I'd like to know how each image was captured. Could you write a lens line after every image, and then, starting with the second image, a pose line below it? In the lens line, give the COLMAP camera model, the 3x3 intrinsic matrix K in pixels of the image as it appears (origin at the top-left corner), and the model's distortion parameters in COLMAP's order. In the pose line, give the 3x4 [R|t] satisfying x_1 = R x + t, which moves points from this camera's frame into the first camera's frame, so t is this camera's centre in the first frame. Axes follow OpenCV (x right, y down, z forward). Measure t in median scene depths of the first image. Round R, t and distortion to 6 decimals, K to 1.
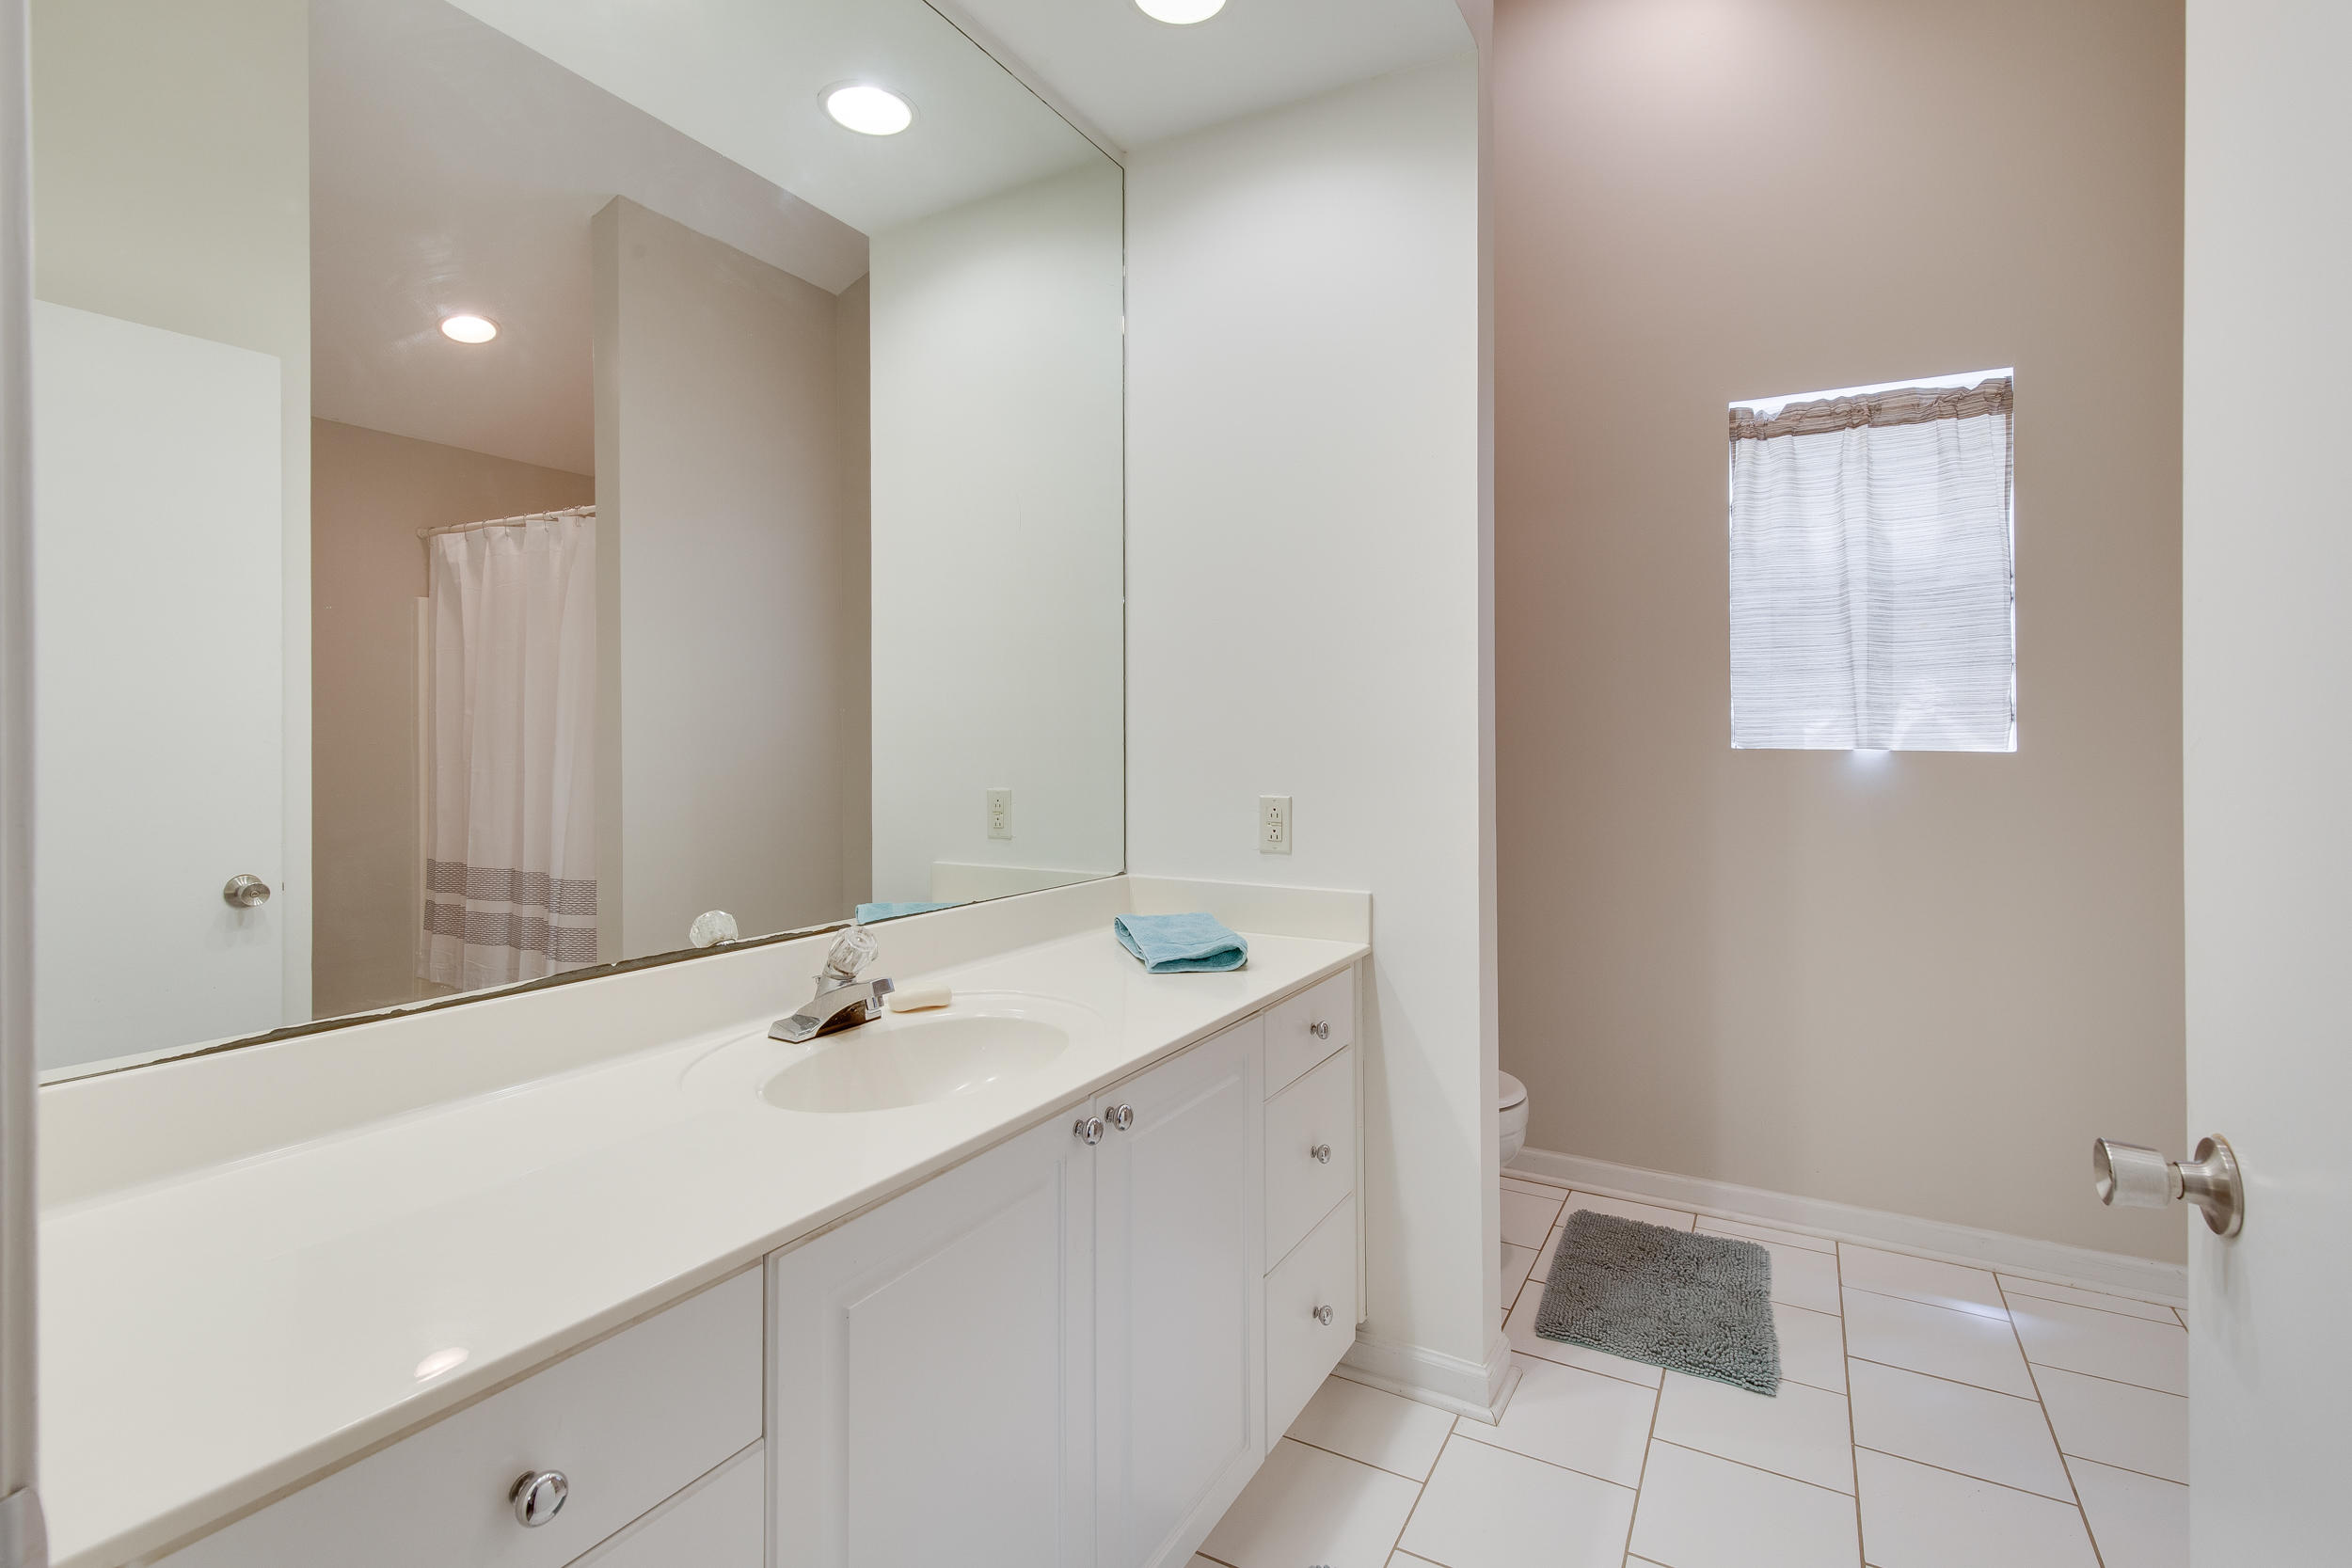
lens RADIAL K [[1114.3, 0, 1182.2], [0, 1114.3, 748.8], [0, 0, 1]] dist [-0.000611, -0.000060]
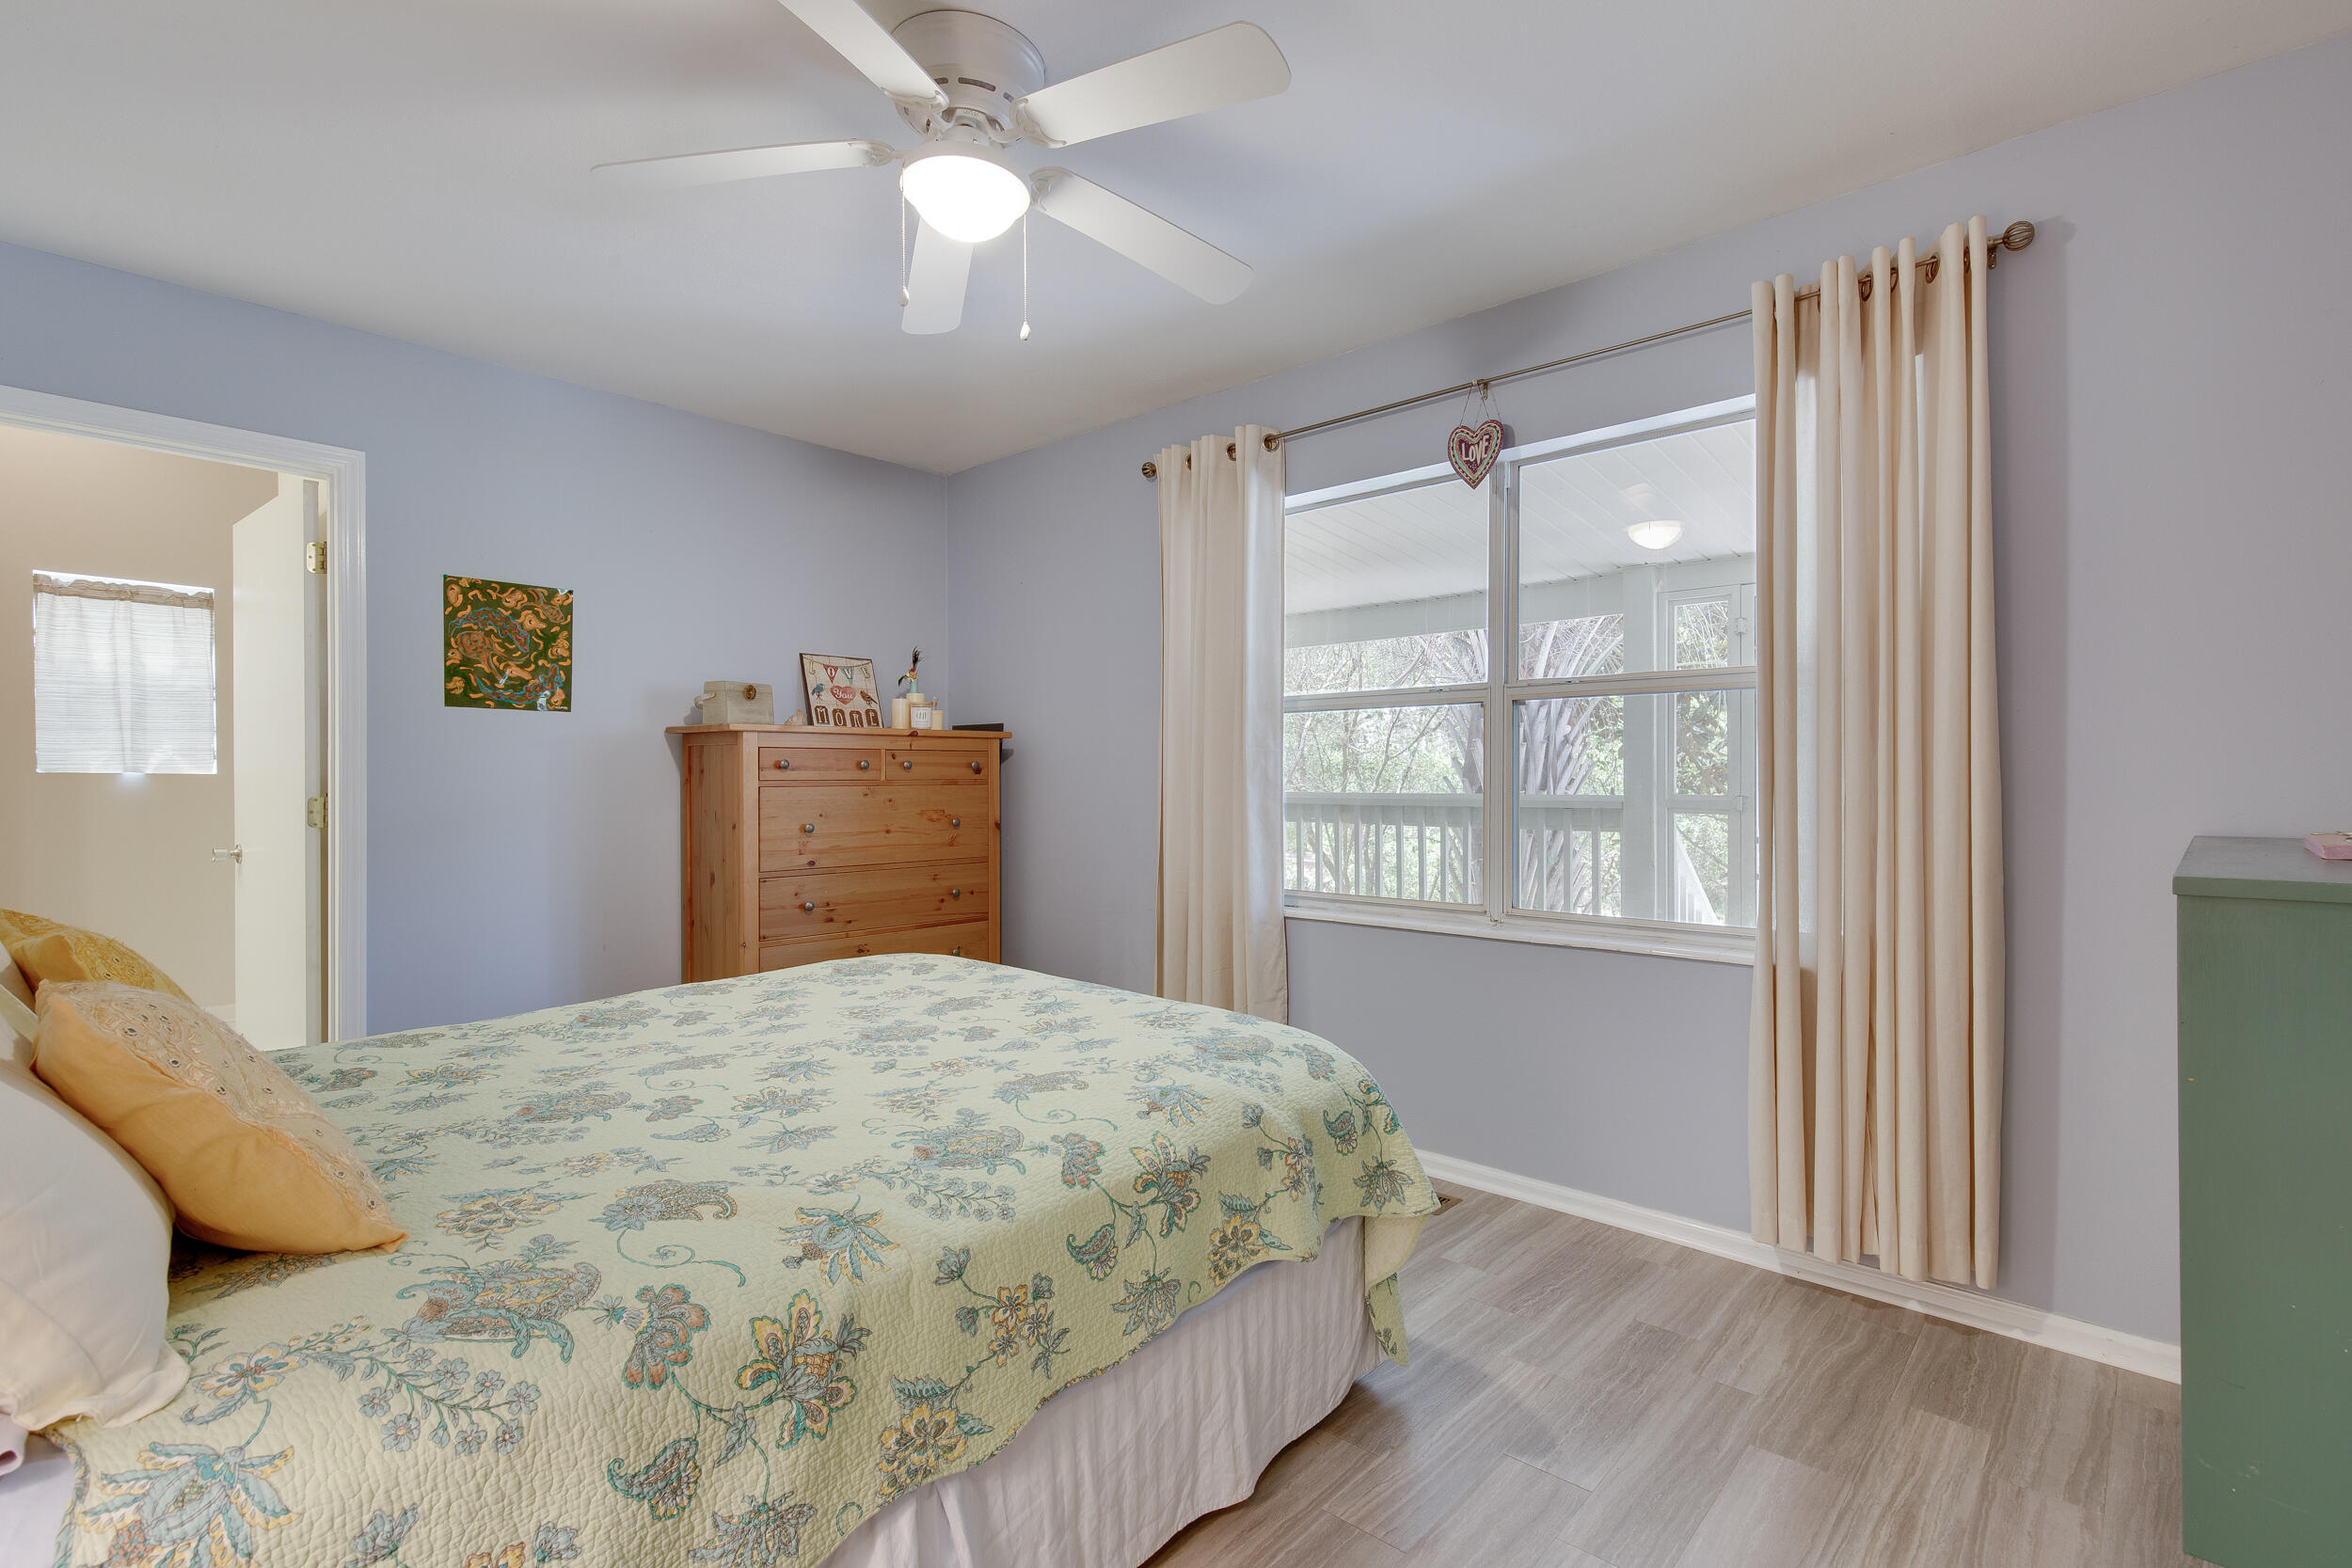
lens RADIAL K [[1080.6, 0, 1176.0], [0, 1080.6, 784.0], [0, 0, 1]] dist [0.003358, 0.000831]
pose [[0.226129, -0.007544, 0.974068, -0.769504], [0.004150, 0.999968, 0.006781, 0.014216], [-0.974089, 0.002509, 0.226153, -1.130148]]
